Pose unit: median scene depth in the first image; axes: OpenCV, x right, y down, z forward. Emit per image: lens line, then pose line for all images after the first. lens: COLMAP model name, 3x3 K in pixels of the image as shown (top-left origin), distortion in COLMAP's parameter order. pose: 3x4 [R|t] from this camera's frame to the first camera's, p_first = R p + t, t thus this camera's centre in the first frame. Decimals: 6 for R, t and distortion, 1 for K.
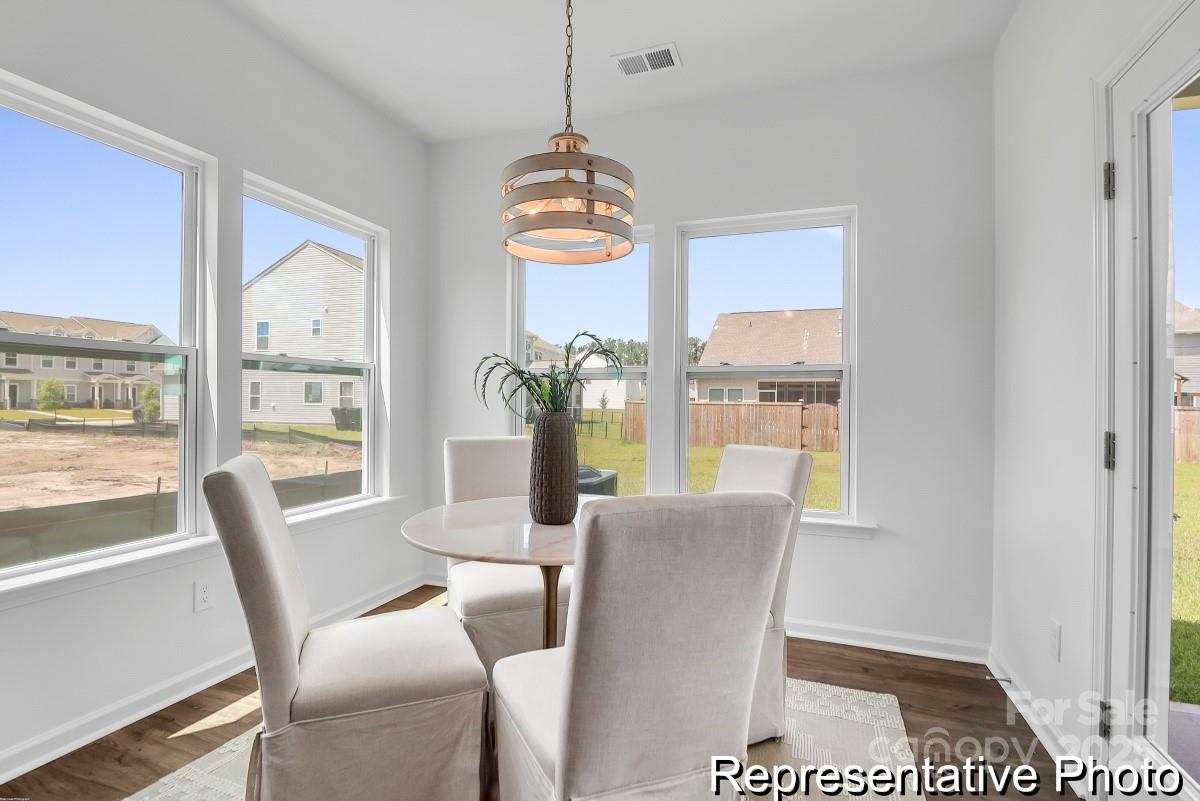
lens RADIAL K [[565.0, 0, 593.6], [0, 565.0, 402.0], [0, 0, 1]] dist [-0.012634, -0.004161]
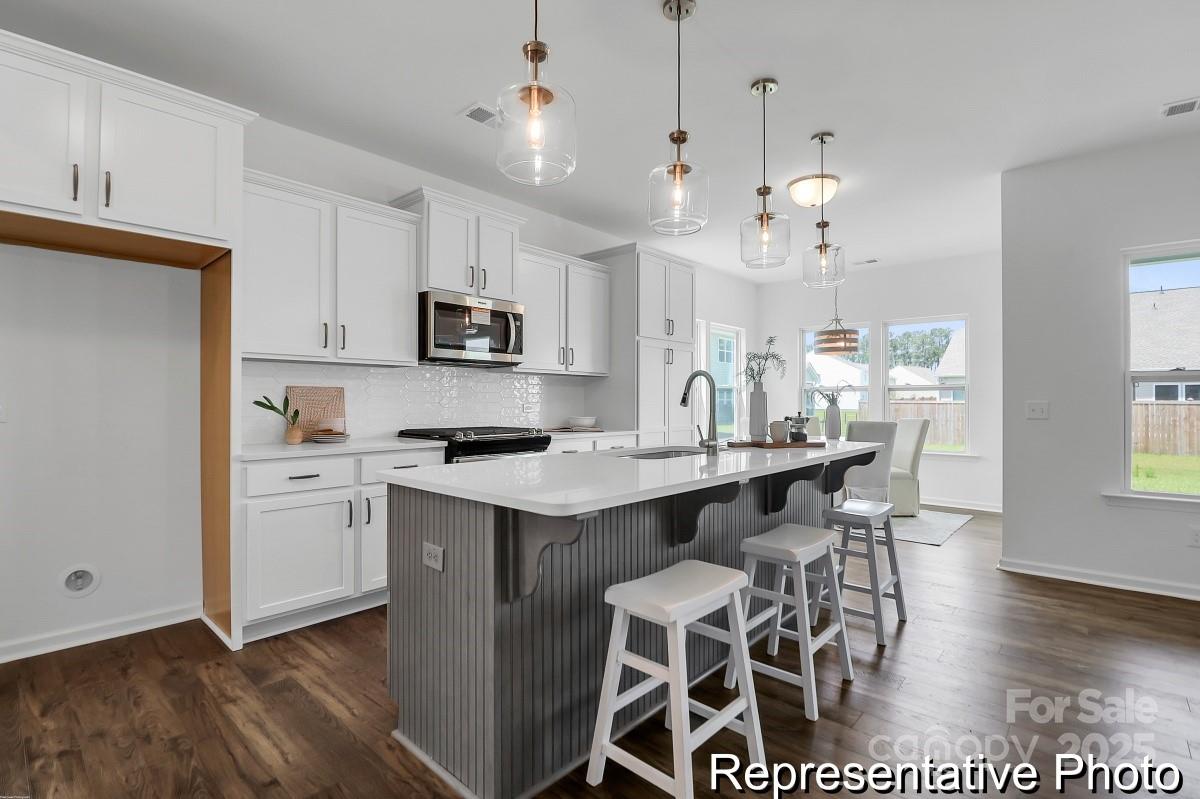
lens RADIAL K [[565.0, 0, 593.8], [0, 565.0, 400.8], [0, 0, 1]] dist [-0.012634, -0.004161]
pose [[0.926507, -0.008230, -0.376189, -0.009478], [0.006790, 0.999964, -0.005153, 0.000223], [0.376217, 0.002220, 0.926529, -0.198616]]
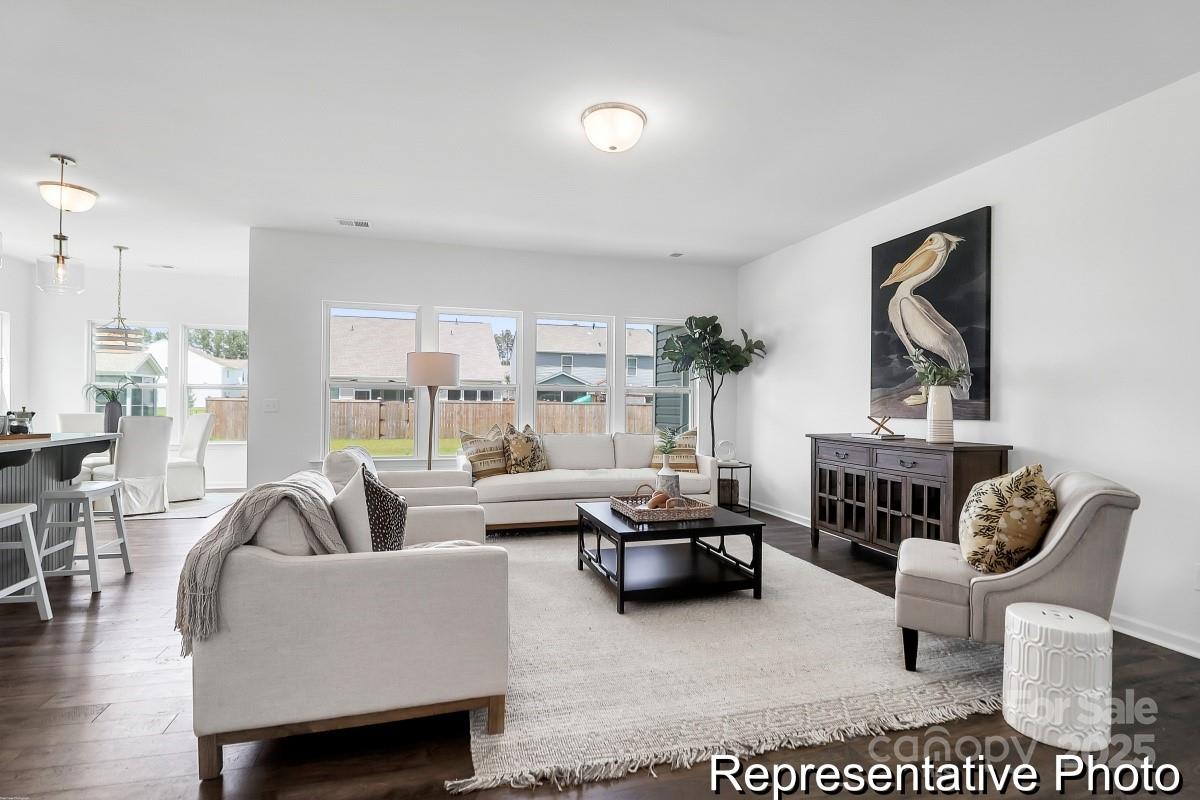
lens RADIAL K [[565.0, 0, 601.2], [0, 565.0, 402.4], [0, 0, 1]] dist [-0.012634, -0.004161]
pose [[0.799327, -0.001096, 0.600895, 0.019715], [-0.001487, 0.999992, 0.003801, 0.000612], [-0.600894, -0.003932, 0.799319, -0.262703]]
